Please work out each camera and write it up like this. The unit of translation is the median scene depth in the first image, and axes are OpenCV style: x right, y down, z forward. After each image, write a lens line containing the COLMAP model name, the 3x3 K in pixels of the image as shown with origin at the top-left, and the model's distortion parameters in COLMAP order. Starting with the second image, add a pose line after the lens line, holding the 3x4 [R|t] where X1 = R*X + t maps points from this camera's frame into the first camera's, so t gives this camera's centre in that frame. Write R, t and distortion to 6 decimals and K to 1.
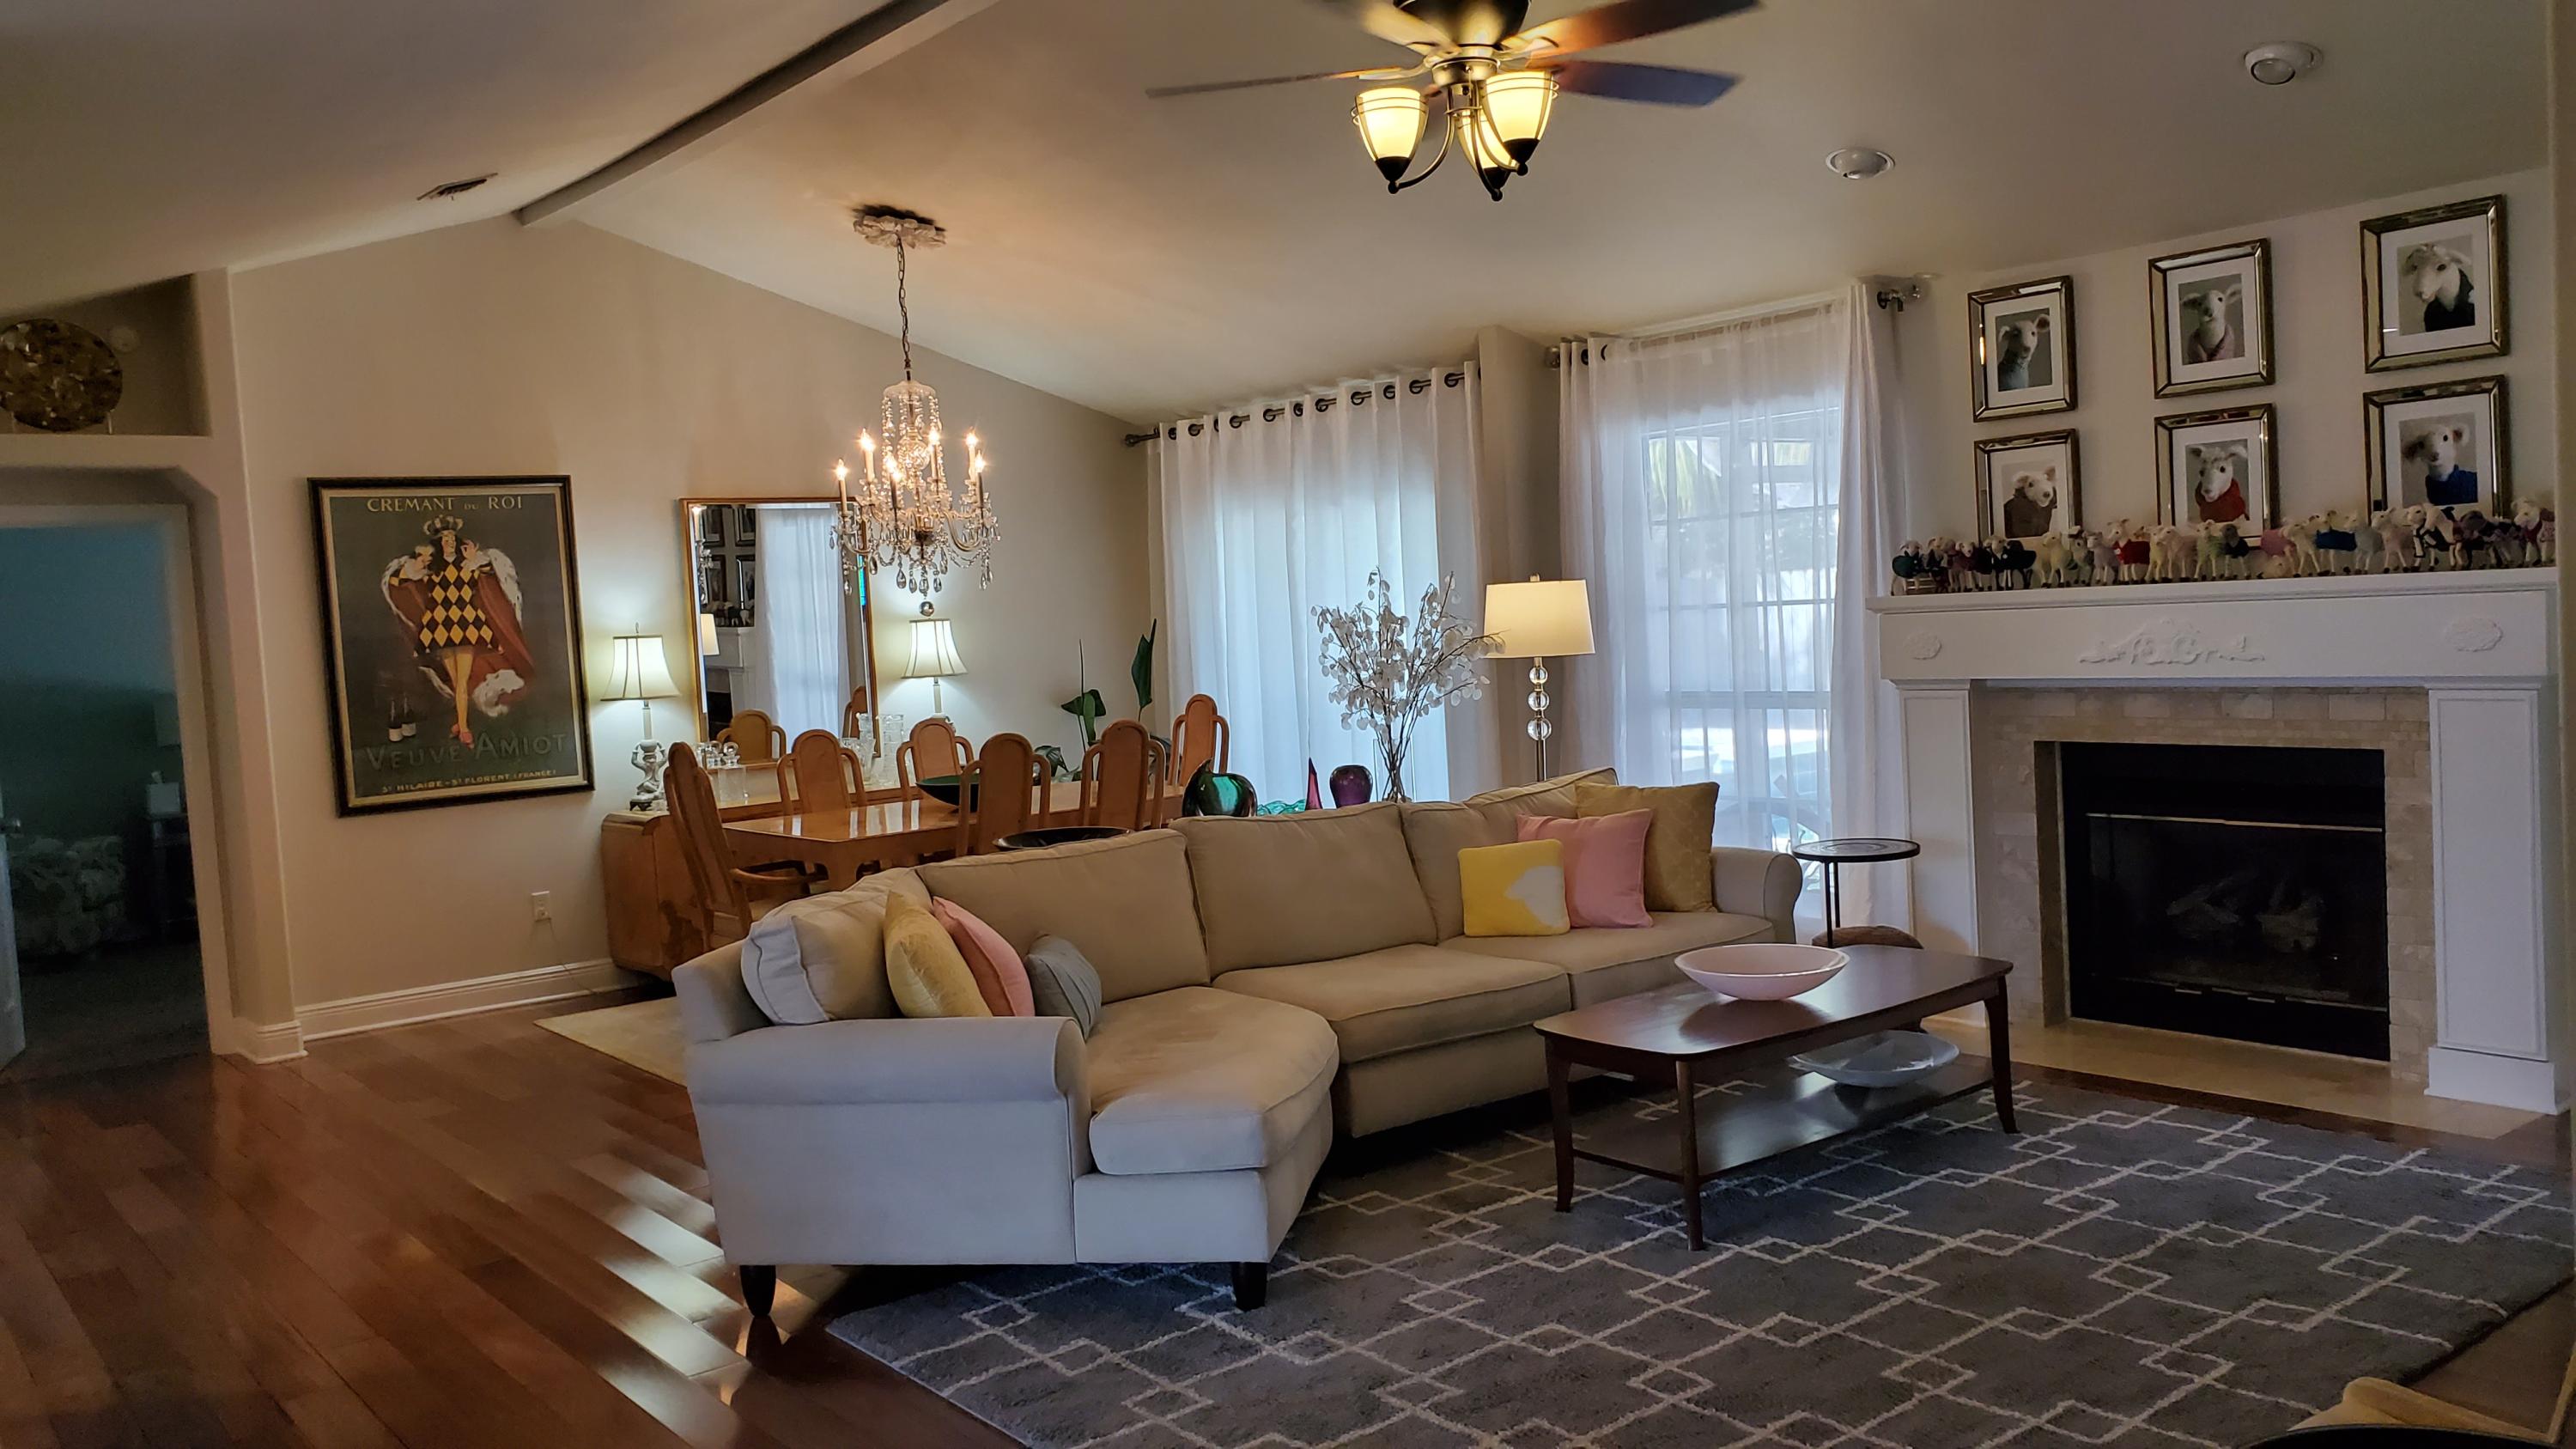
lens RADIAL K [[2005.7, 0, 1288.0], [0, 2005.7, 724.5], [0, 0, 1]] dist [0.037670, -0.038479]
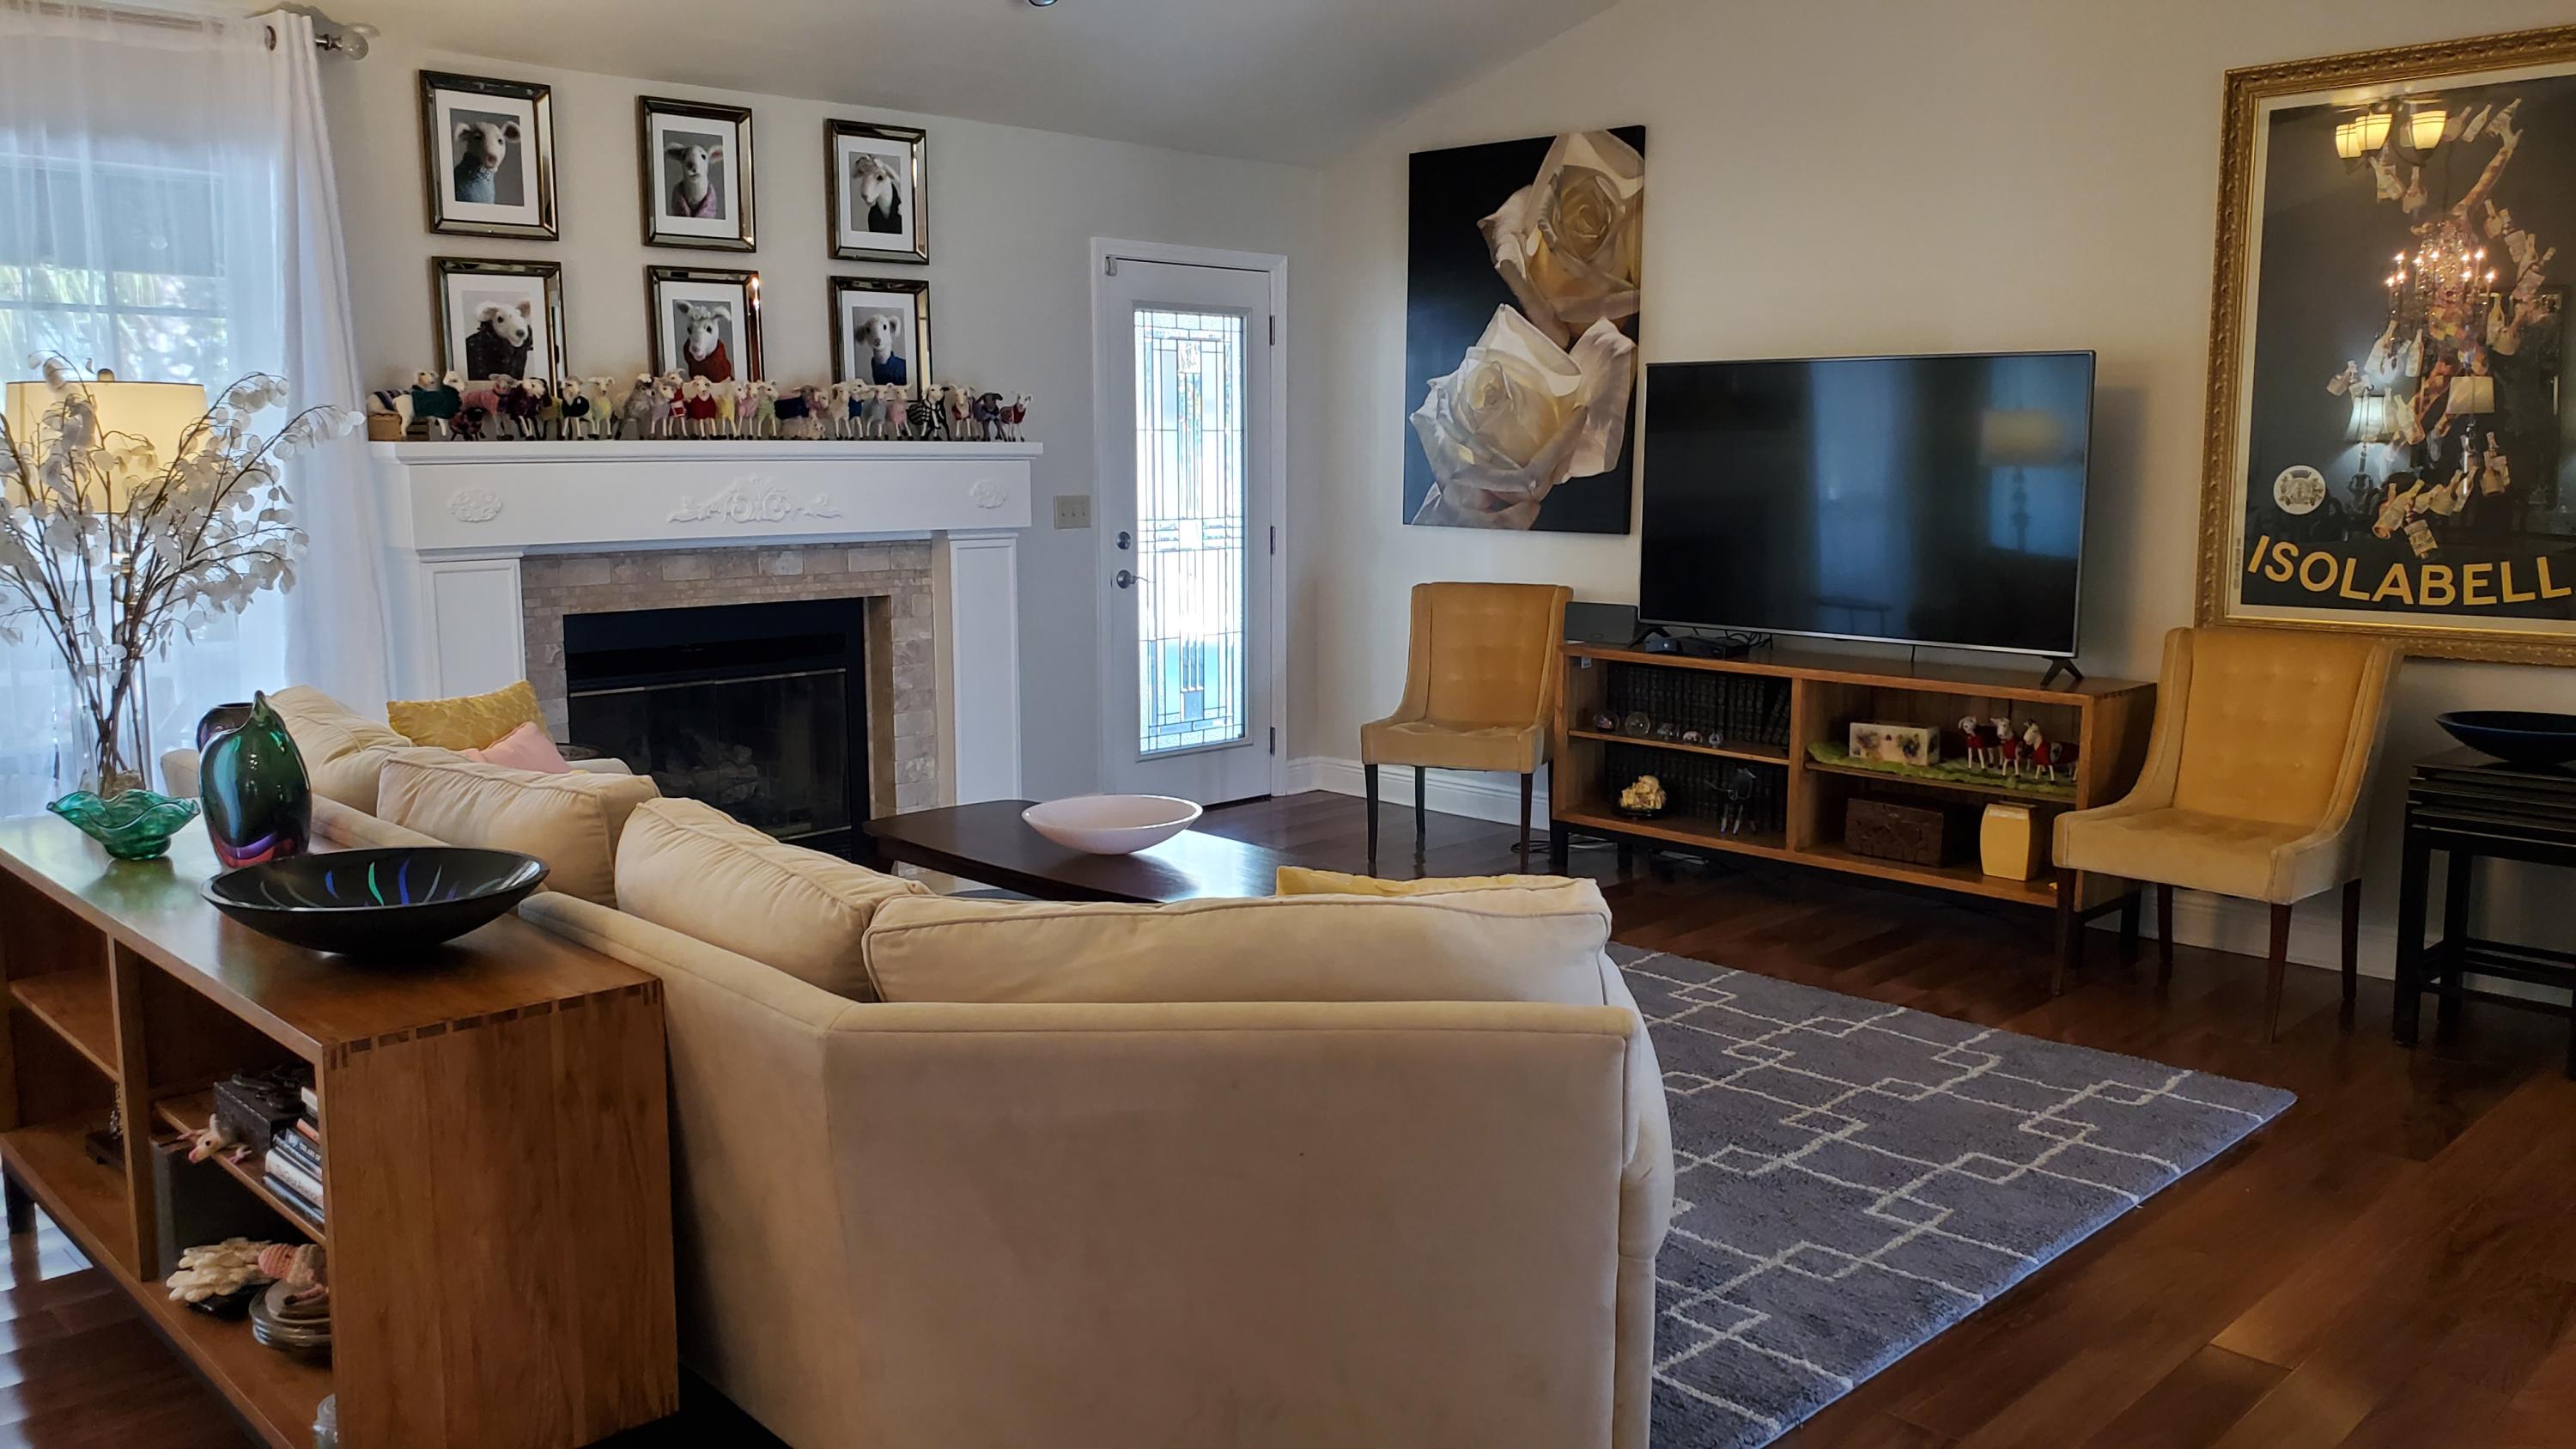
lens RADIAL K [[1984.3, 0, 1293.8], [0, 1984.3, 770.6], [0, 0, 1]] dist [0.013255, -0.056809]
pose [[-0.112430, -0.105079, 0.988088, -0.568598], [0.068898, 0.991175, 0.113247, -0.000692], [-0.991268, 0.080810, -0.104198, 0.830706]]
